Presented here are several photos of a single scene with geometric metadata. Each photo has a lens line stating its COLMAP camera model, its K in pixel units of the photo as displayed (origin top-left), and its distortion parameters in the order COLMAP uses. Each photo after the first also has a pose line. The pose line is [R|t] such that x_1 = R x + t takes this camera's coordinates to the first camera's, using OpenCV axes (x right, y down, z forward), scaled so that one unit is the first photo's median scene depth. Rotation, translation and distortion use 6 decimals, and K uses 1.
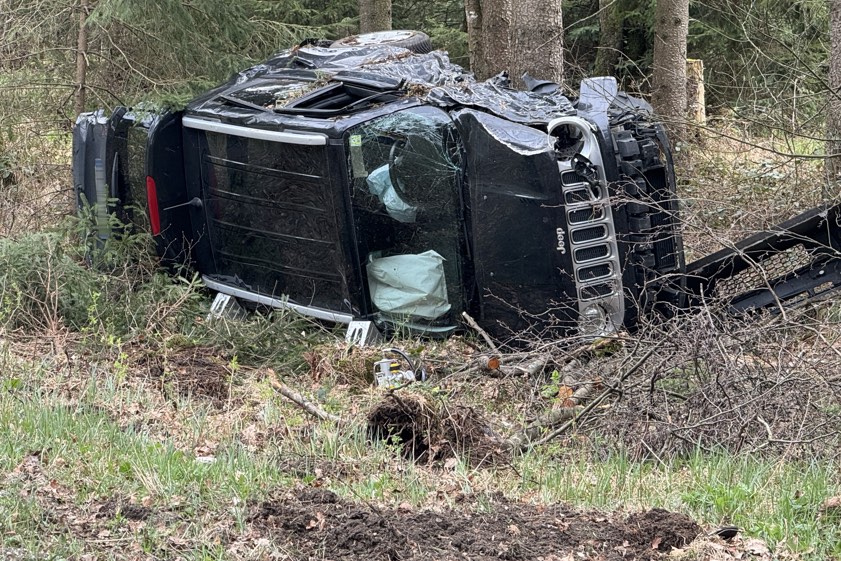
lens RADIAL K [[3494.1, 0, 420.5], [0, 3494.1, 280.5], [0, 0, 1]] dist [-0.113373, 0.112695]
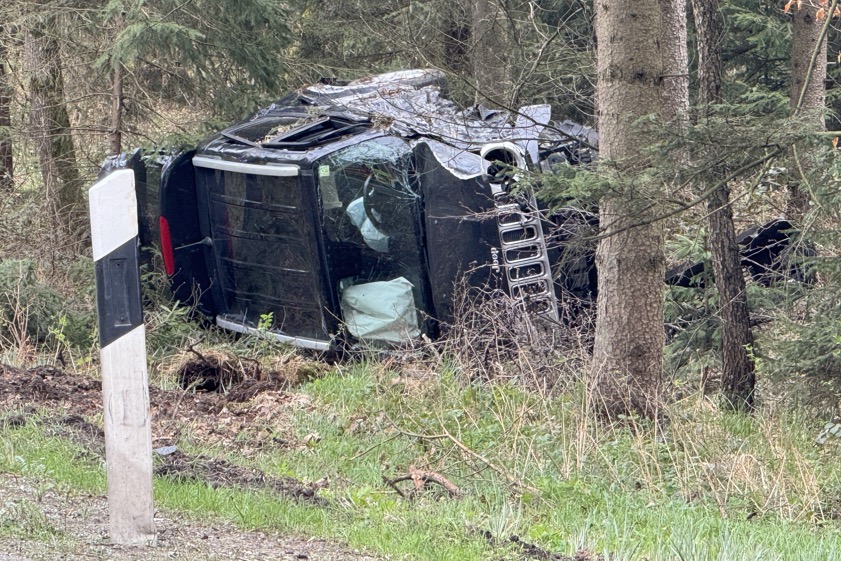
lens RADIAL K [[5930.6, 0, 420.5], [0, 5930.6, 280.5], [0, 0, 1]] dist [-0.125792, -18.523242]
pose [[0.988665, -0.007476, -0.149954, 0.271267], [-0.000082, 0.998732, -0.050336, 0.080397], [0.150140, 0.049778, 0.987411, -0.725481]]
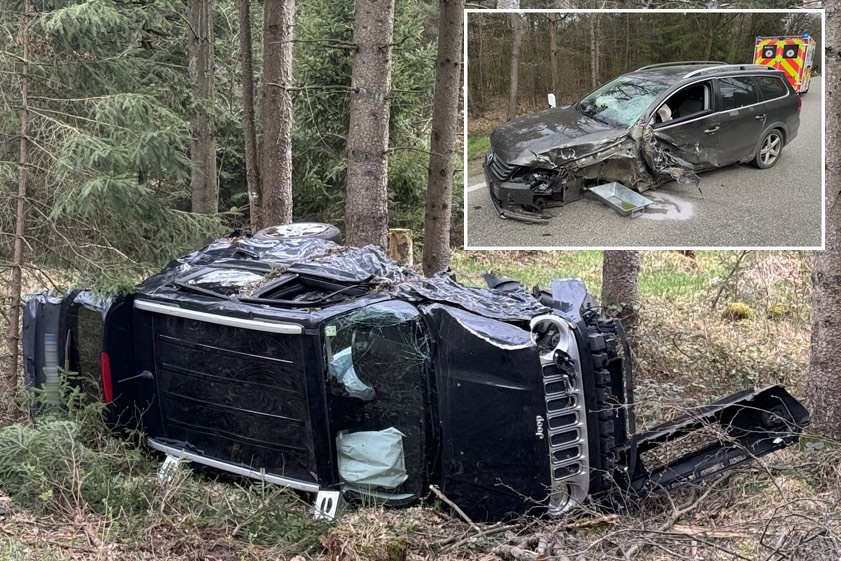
lens RADIAL K [[2110.6, 0, 420.5], [0, 2110.6, 280.5], [0, 0, 1]] dist [-0.220167, 0.000587]
pose [[0.976227, 0.003512, 0.216723, -0.134966], [0.000867, 0.999797, -0.020106, -0.042255], [-0.216749, 0.019816, 0.976026, 0.337719]]
